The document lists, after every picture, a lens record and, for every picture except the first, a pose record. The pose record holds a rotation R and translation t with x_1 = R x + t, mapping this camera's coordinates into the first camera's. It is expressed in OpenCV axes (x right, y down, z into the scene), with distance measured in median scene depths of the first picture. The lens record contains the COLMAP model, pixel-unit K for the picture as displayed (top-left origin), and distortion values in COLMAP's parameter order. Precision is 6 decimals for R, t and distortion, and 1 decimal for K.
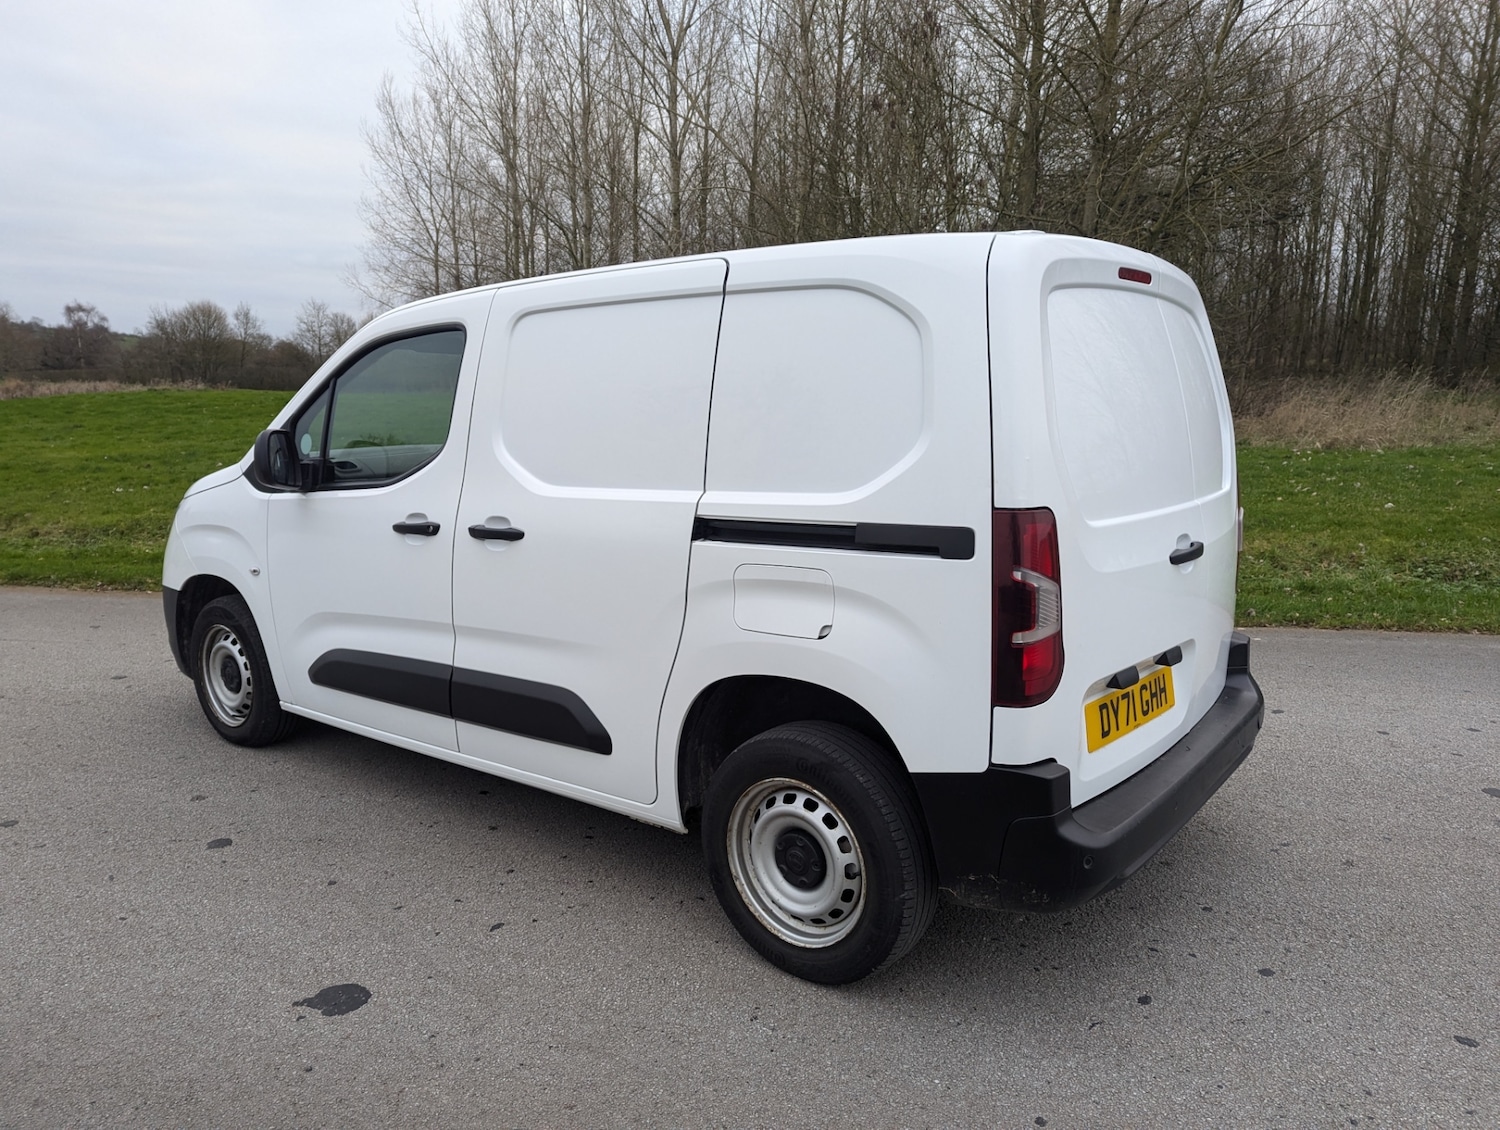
lens RADIAL K [[1091.9, 0, 726.6], [0, 1091.9, 572.1], [0, 0, 1]] dist [0.063077, -0.049288]
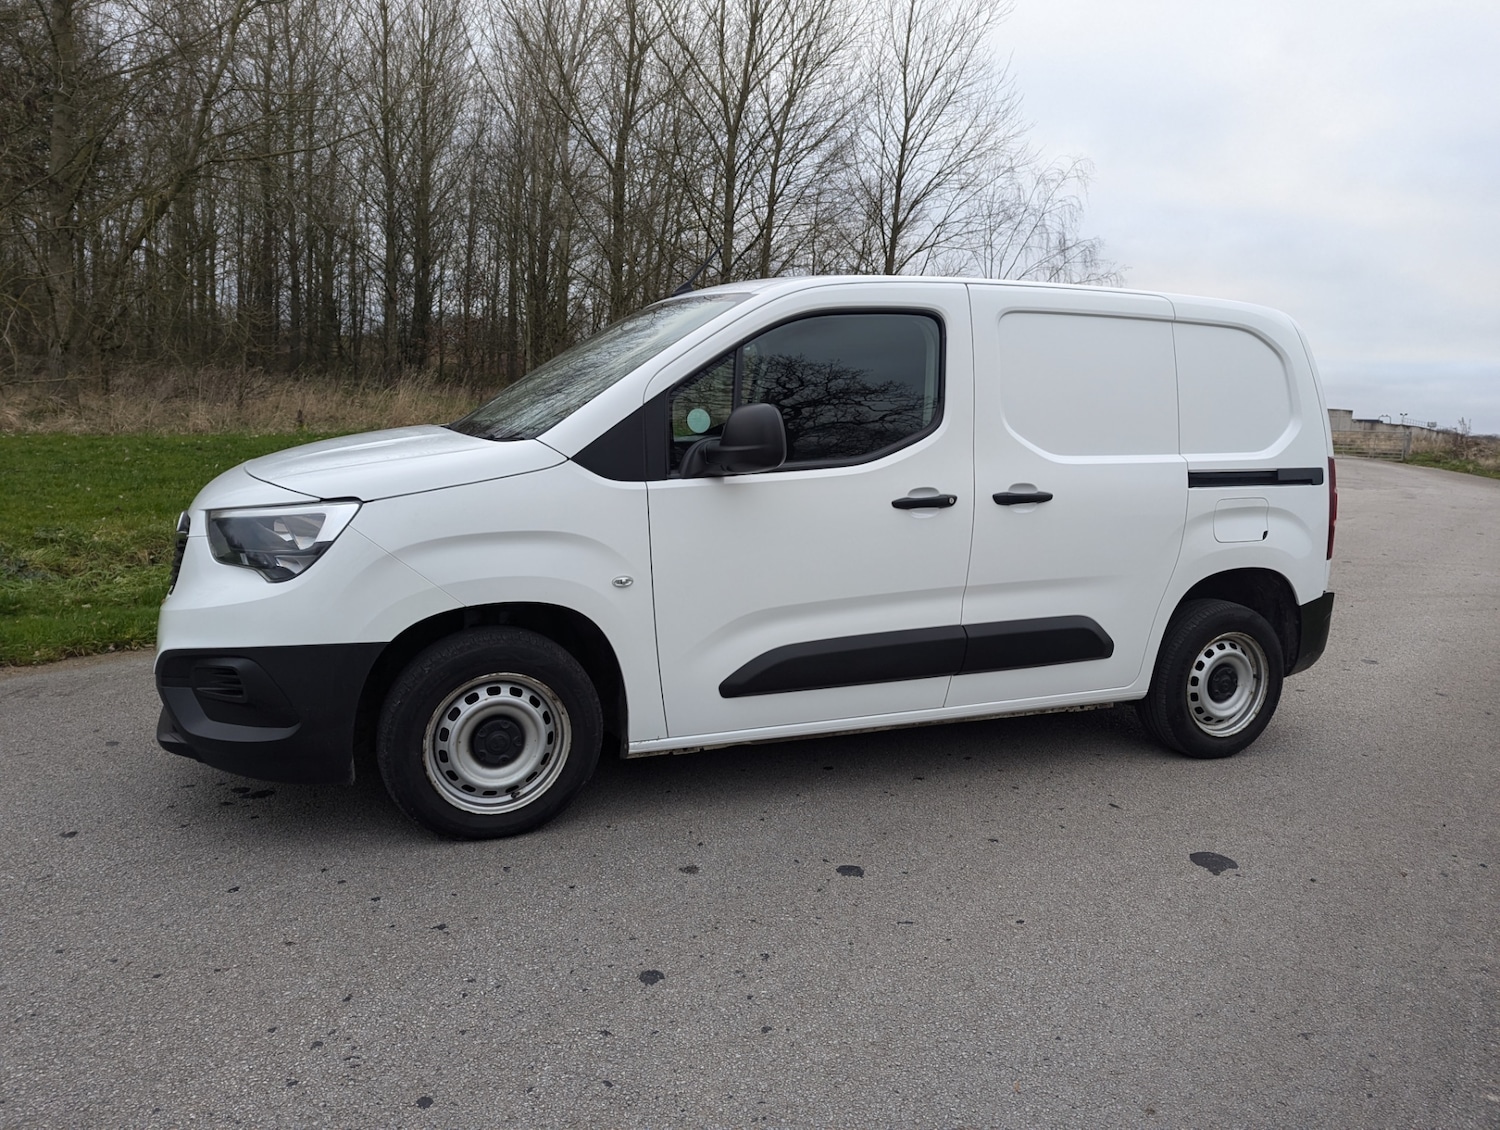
lens RADIAL K [[1091.9, 0, 755.6], [0, 1091.9, 552.4], [0, 0, 1]] dist [0.063077, -0.049288]
pose [[0.448995, -0.094921, 0.888478, -1.610241], [0.100824, 0.993373, 0.055175, -0.082689], [-0.887827, 0.064807, 0.455590, 0.838647]]
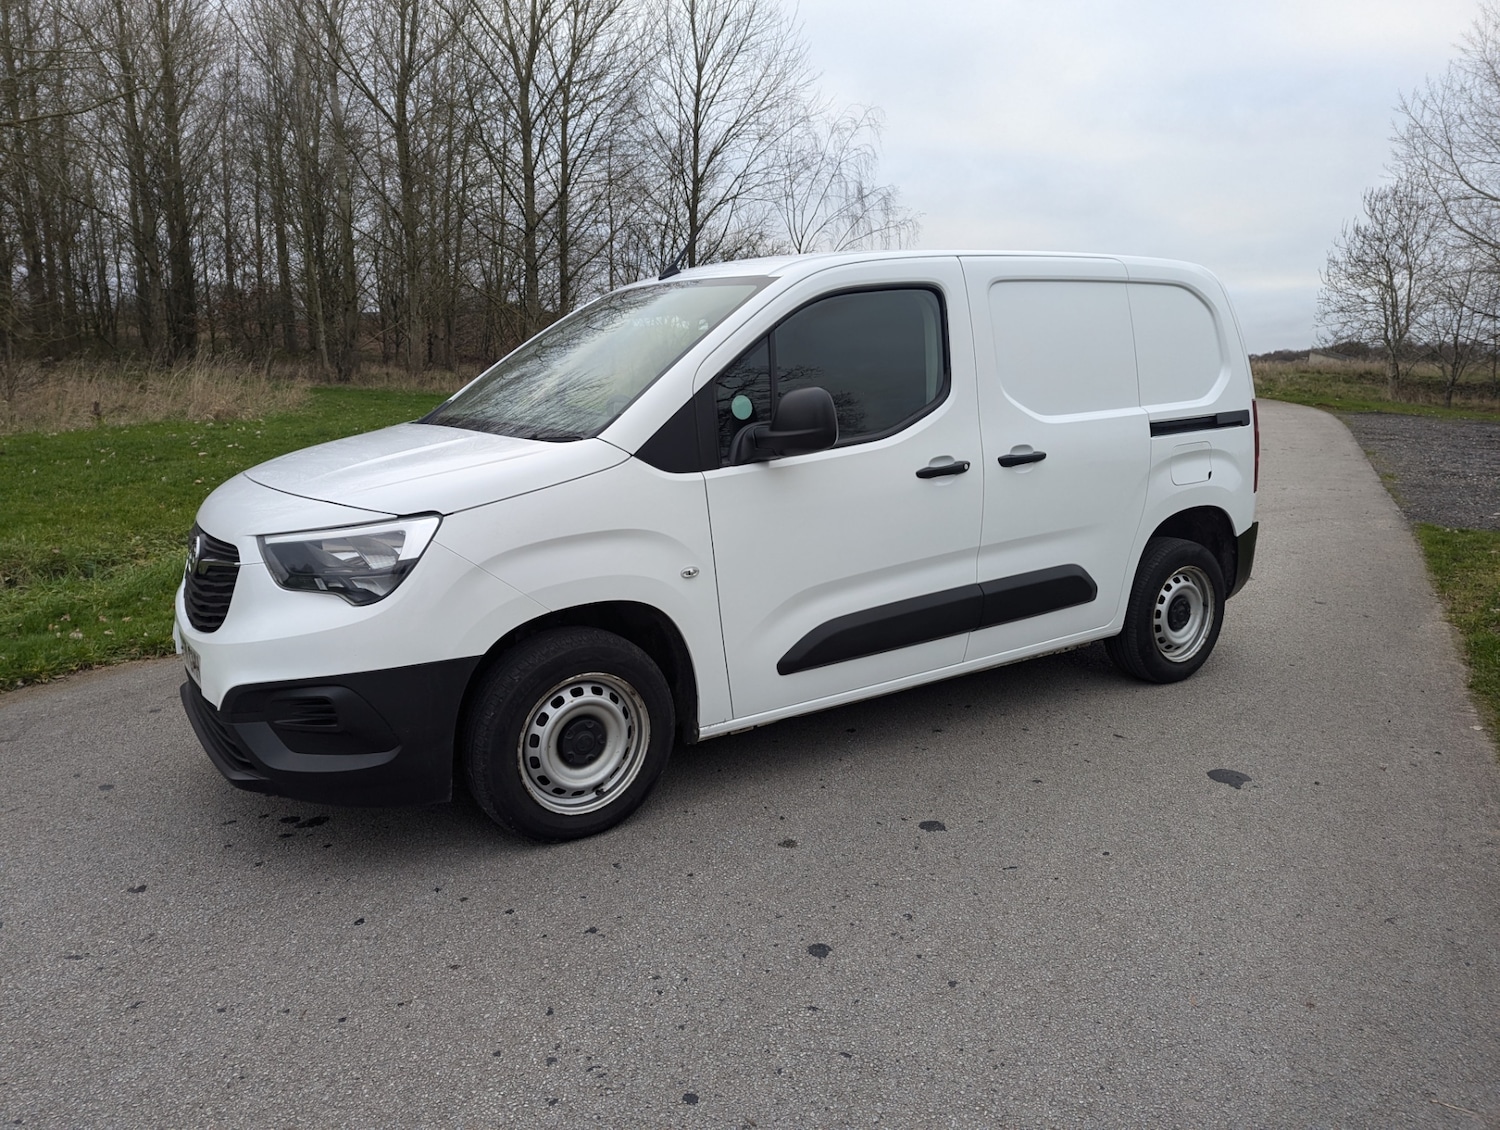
lens RADIAL K [[1091.9, 0, 732.6], [0, 1091.9, 557.2], [0, 0, 1]] dist [0.063077, -0.049288]
pose [[0.288831, -0.166400, 0.942809, -1.735696], [0.166187, 0.978544, 0.121795, -0.153642], [-0.942846, 0.121505, 0.310287, 1.087380]]
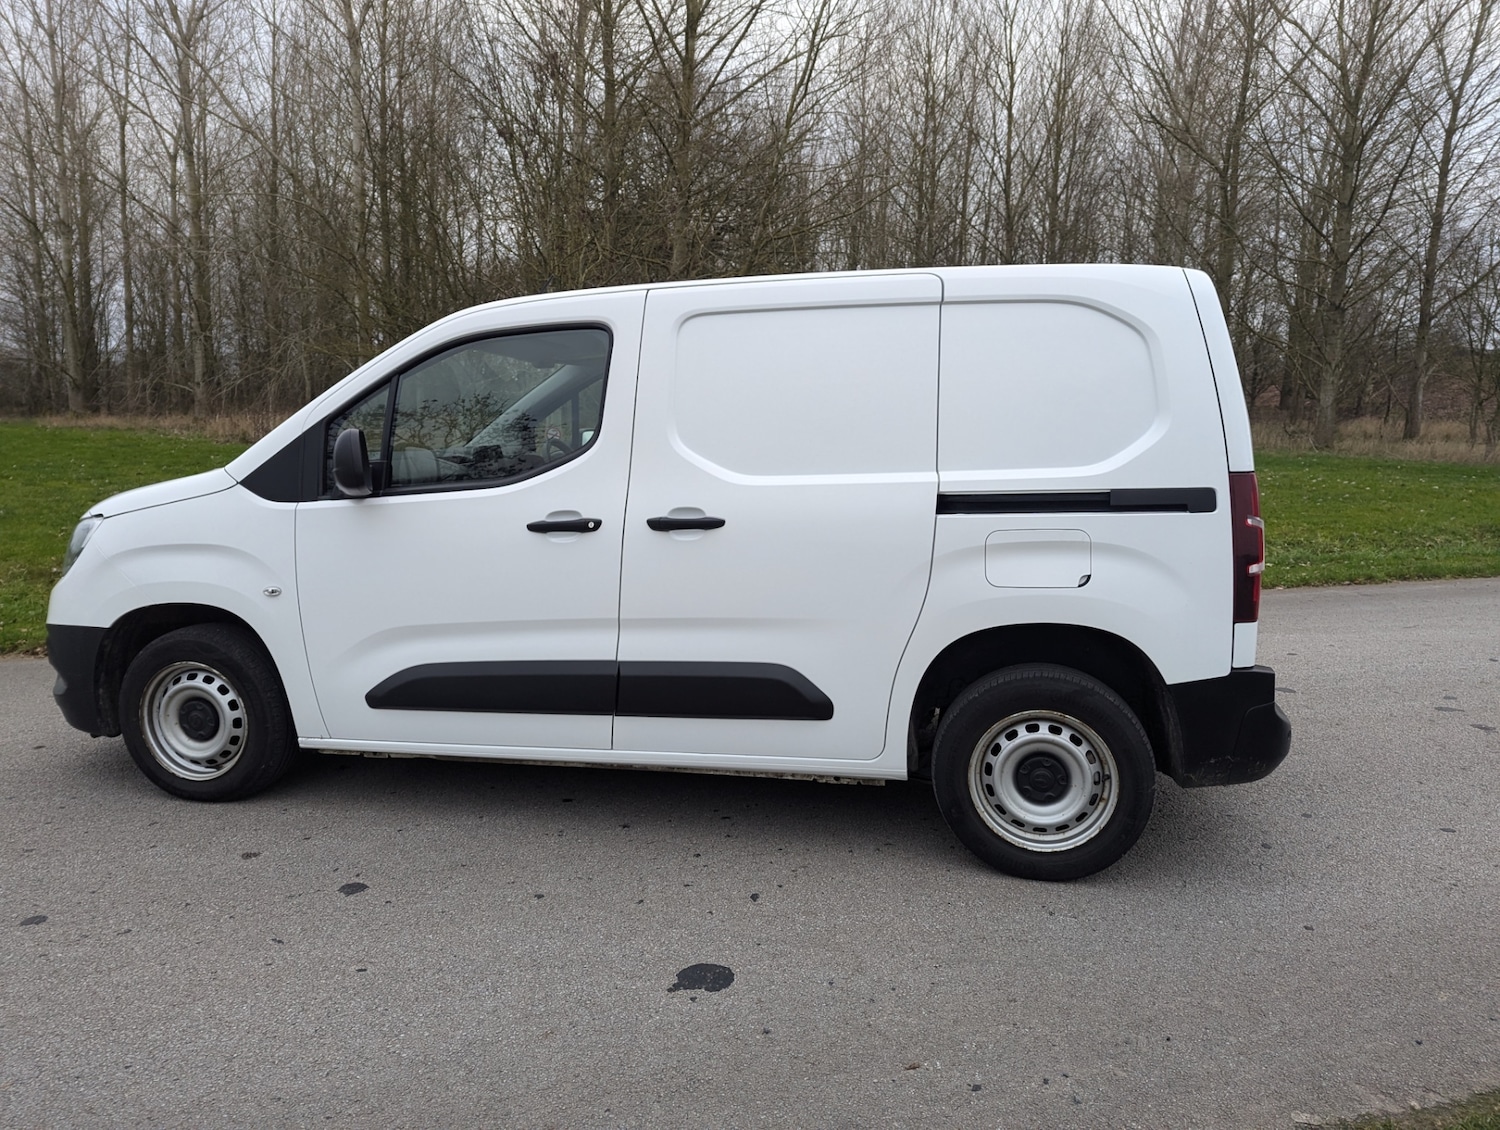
lens RADIAL K [[1091.9, 0, 760.8], [0, 1091.9, 553.4], [0, 0, 1]] dist [0.063077, -0.049288]
pose [[0.894245, -0.049369, 0.444846, -0.704205], [0.069253, 0.997191, -0.028548, 0.031344], [-0.442187, 0.056336, 0.895152, 0.056108]]
